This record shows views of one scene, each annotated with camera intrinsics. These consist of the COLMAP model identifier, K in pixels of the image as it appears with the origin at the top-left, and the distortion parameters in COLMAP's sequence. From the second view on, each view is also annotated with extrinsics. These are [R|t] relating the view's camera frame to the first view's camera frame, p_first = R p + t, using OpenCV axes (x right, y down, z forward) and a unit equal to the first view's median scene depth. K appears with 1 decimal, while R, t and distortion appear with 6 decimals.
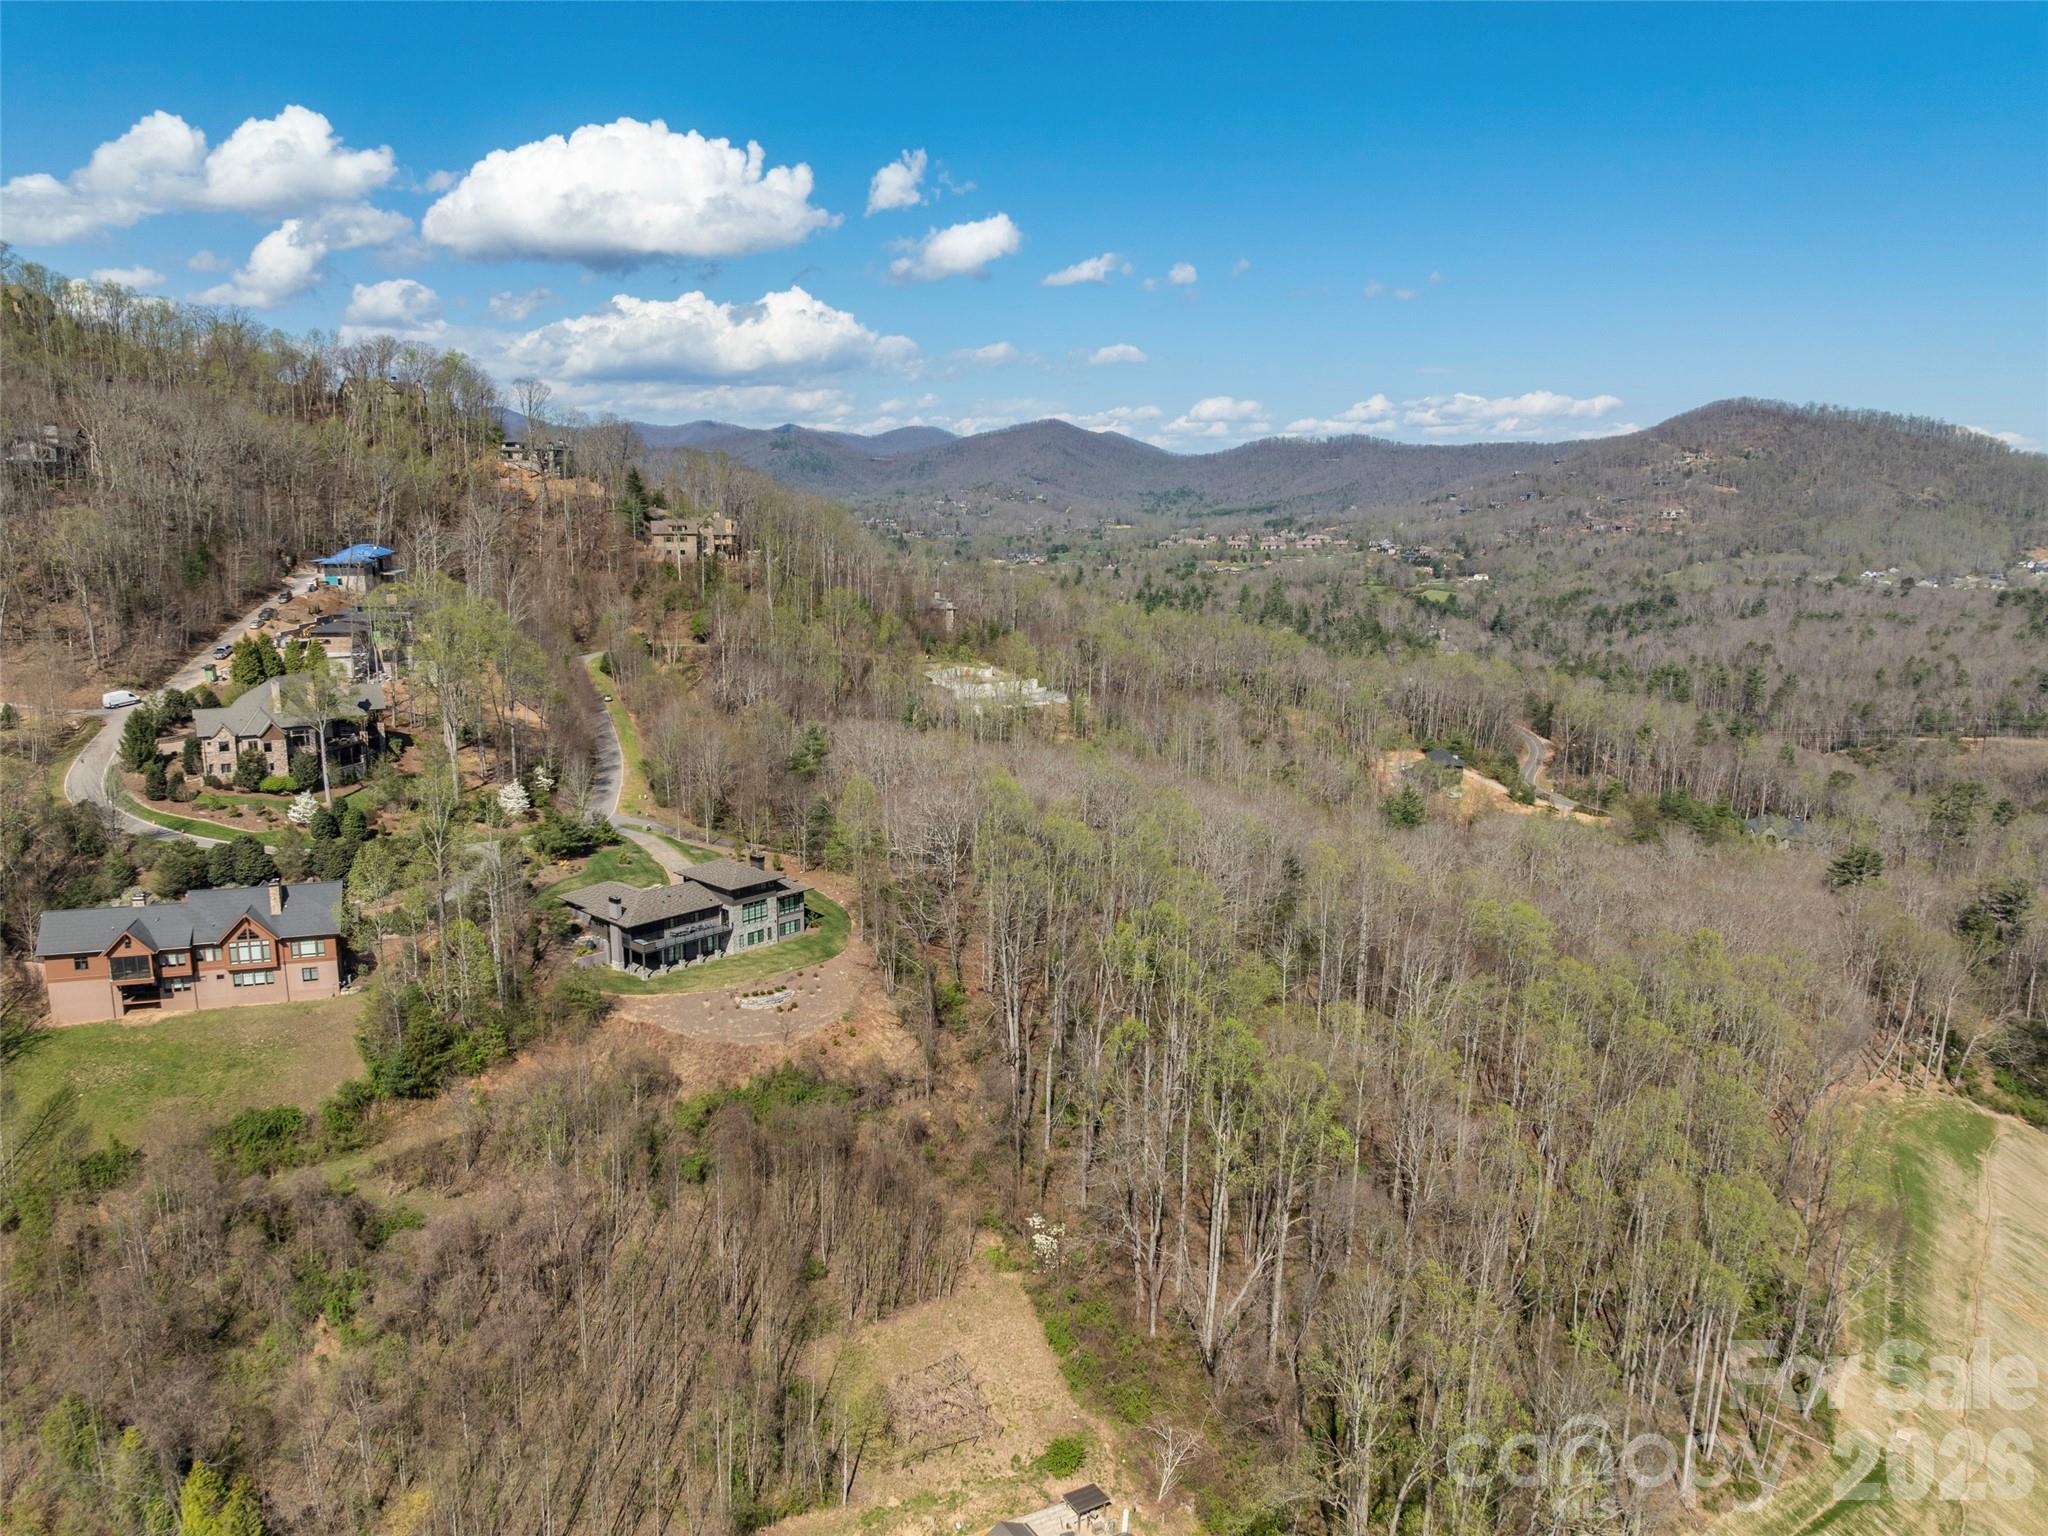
lens RADIAL K [[1429.7, 0, 1023.4], [0, 1429.7, 763.9], [0, 0, 1]] dist [-0.036074, -0.003750]
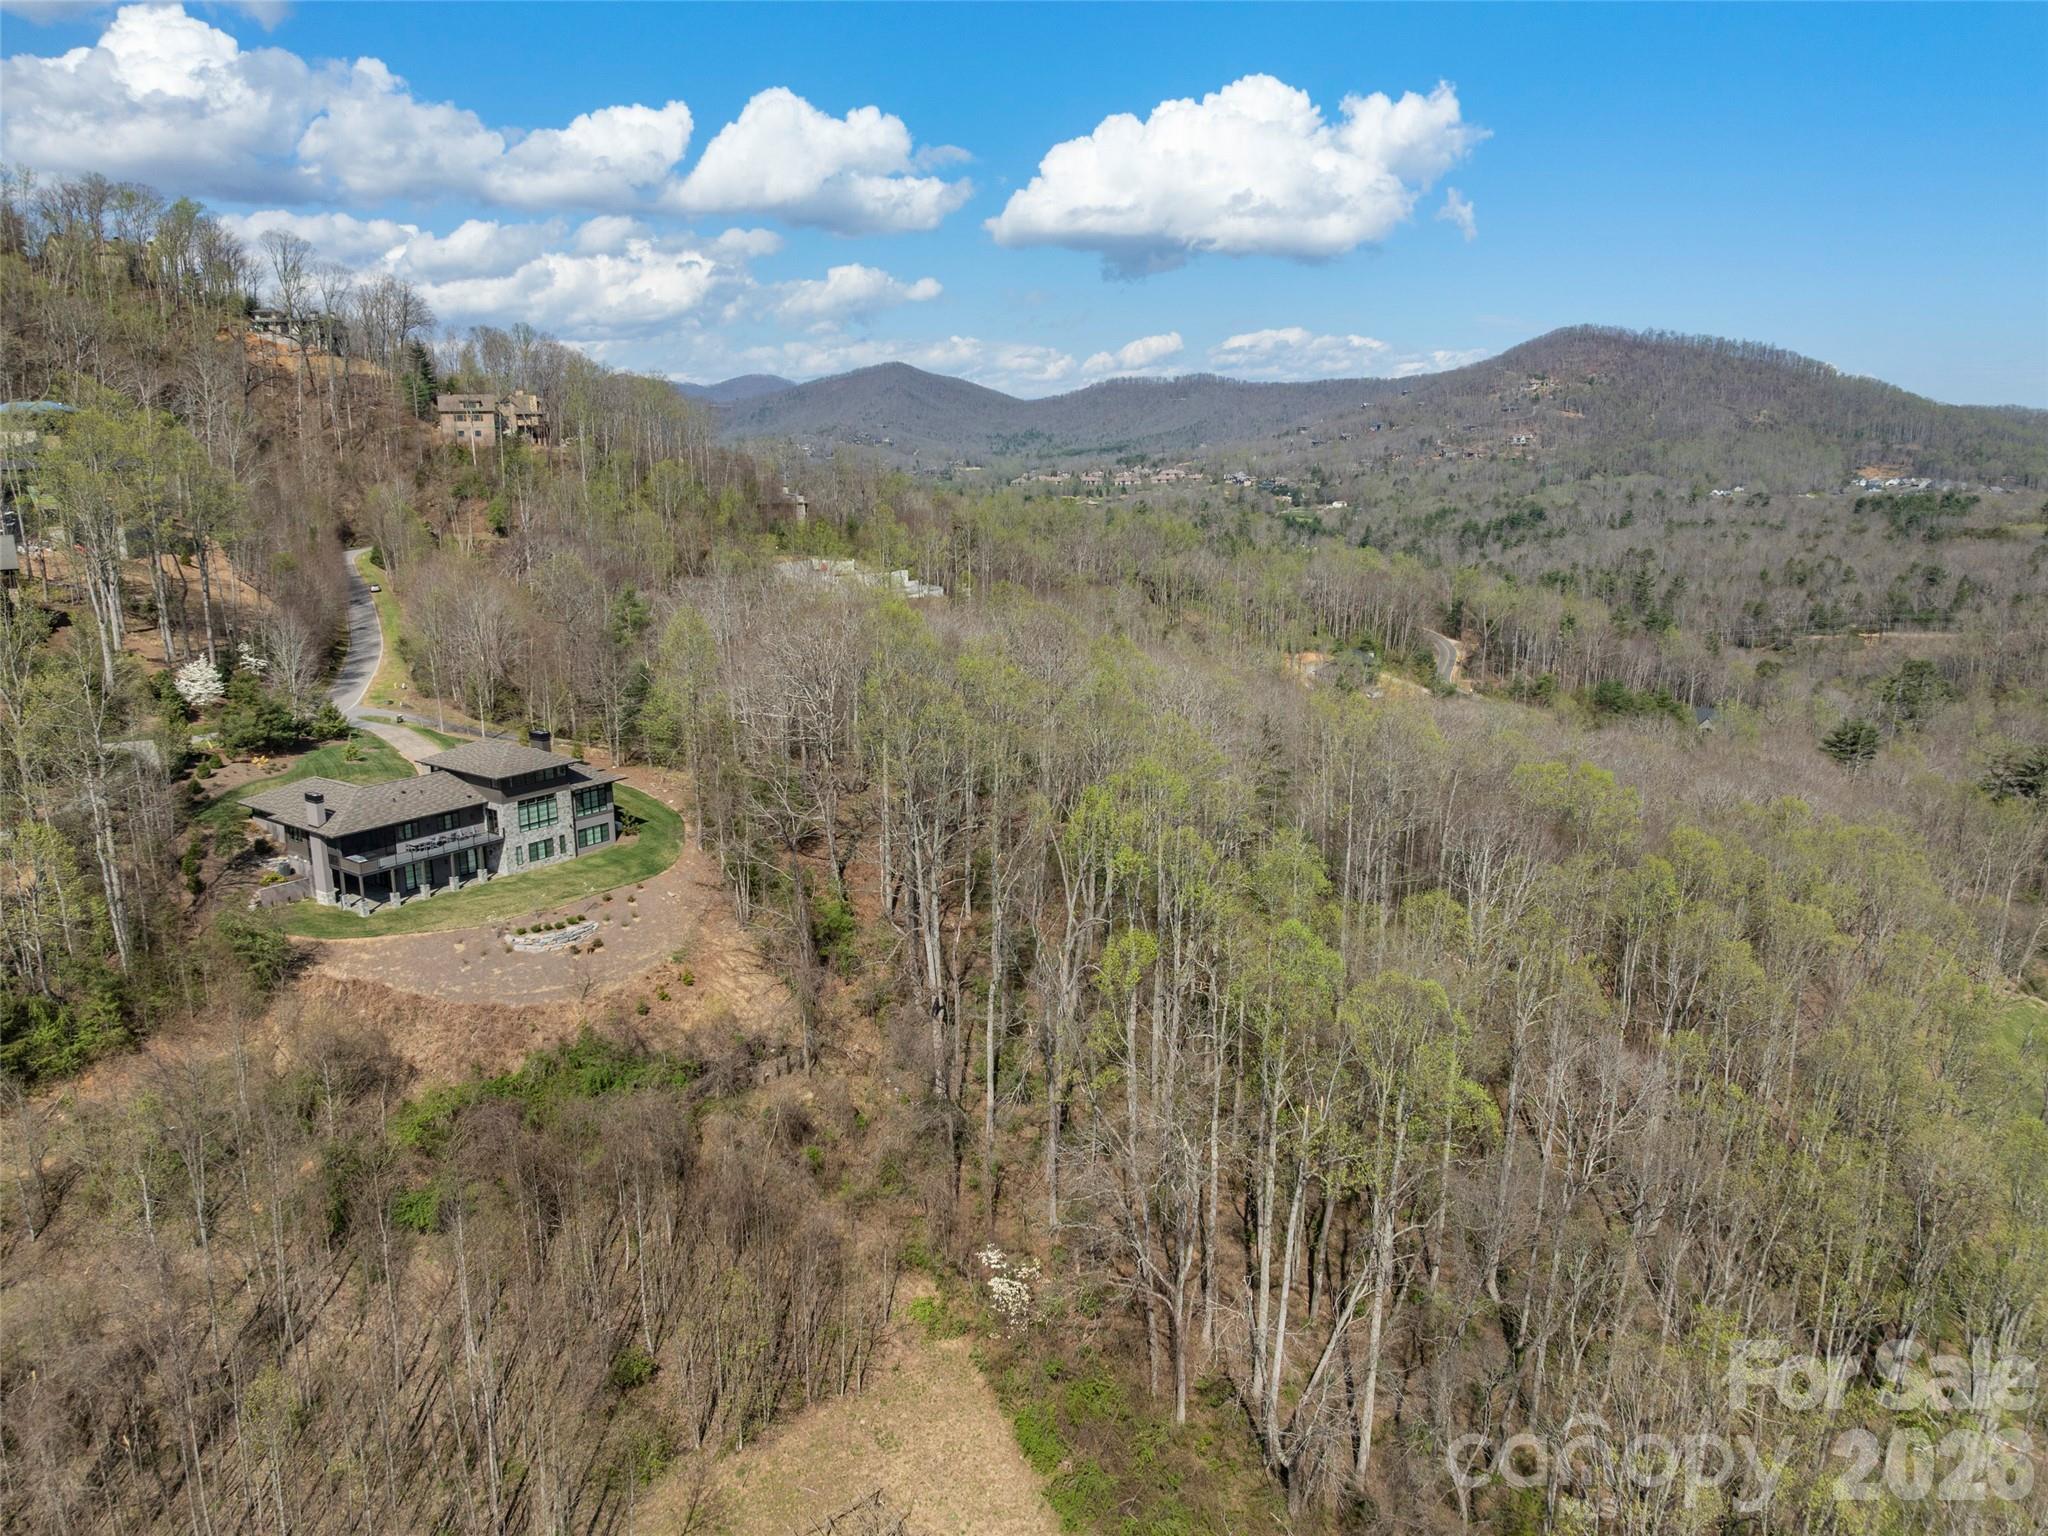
lens RADIAL K [[1429.7, 0, 1026.1], [0, 1429.7, 765.0], [0, 0, 1]] dist [-0.036074, -0.003750]
pose [[0.994028, -0.037661, 0.102416, -0.020658], [0.034239, 0.998802, 0.034970, 0.051880], [-0.103610, -0.031255, 0.994127, 0.241142]]
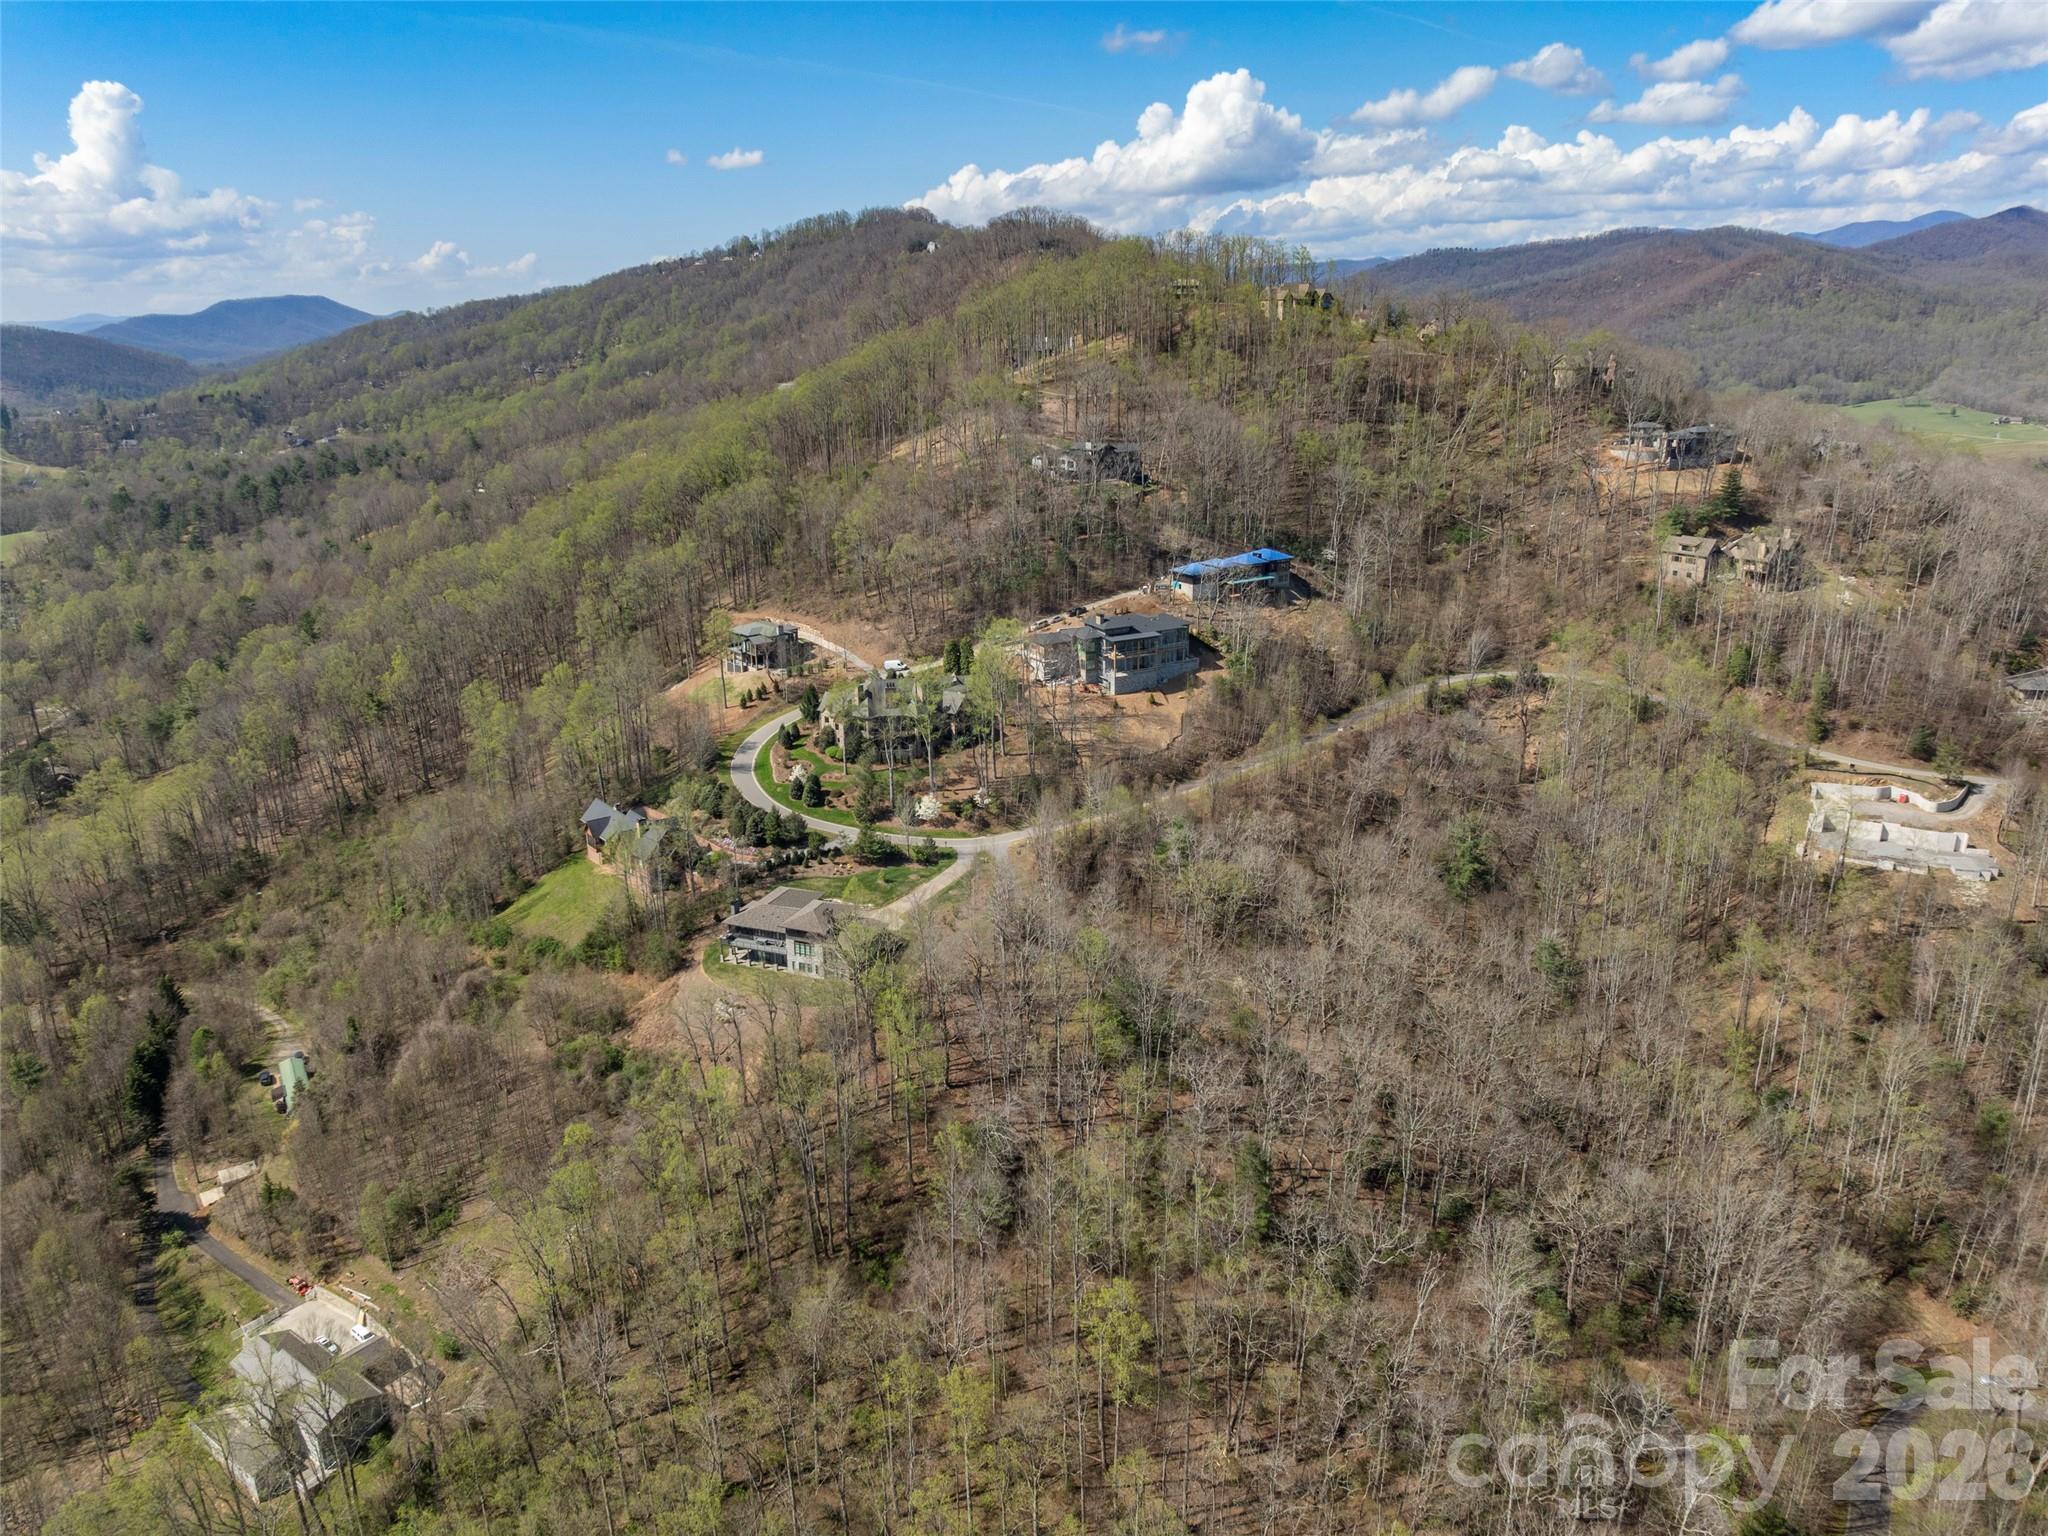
lens RADIAL K [[1429.7, 0, 1024.9], [0, 1429.7, 762.4], [0, 0, 1]] dist [-0.036074, -0.003750]
pose [[0.353293, 0.268273, -0.896222, 0.805401], [-0.161631, 0.961098, 0.223977, -0.308352], [0.921444, 0.065728, 0.382911, 0.533465]]
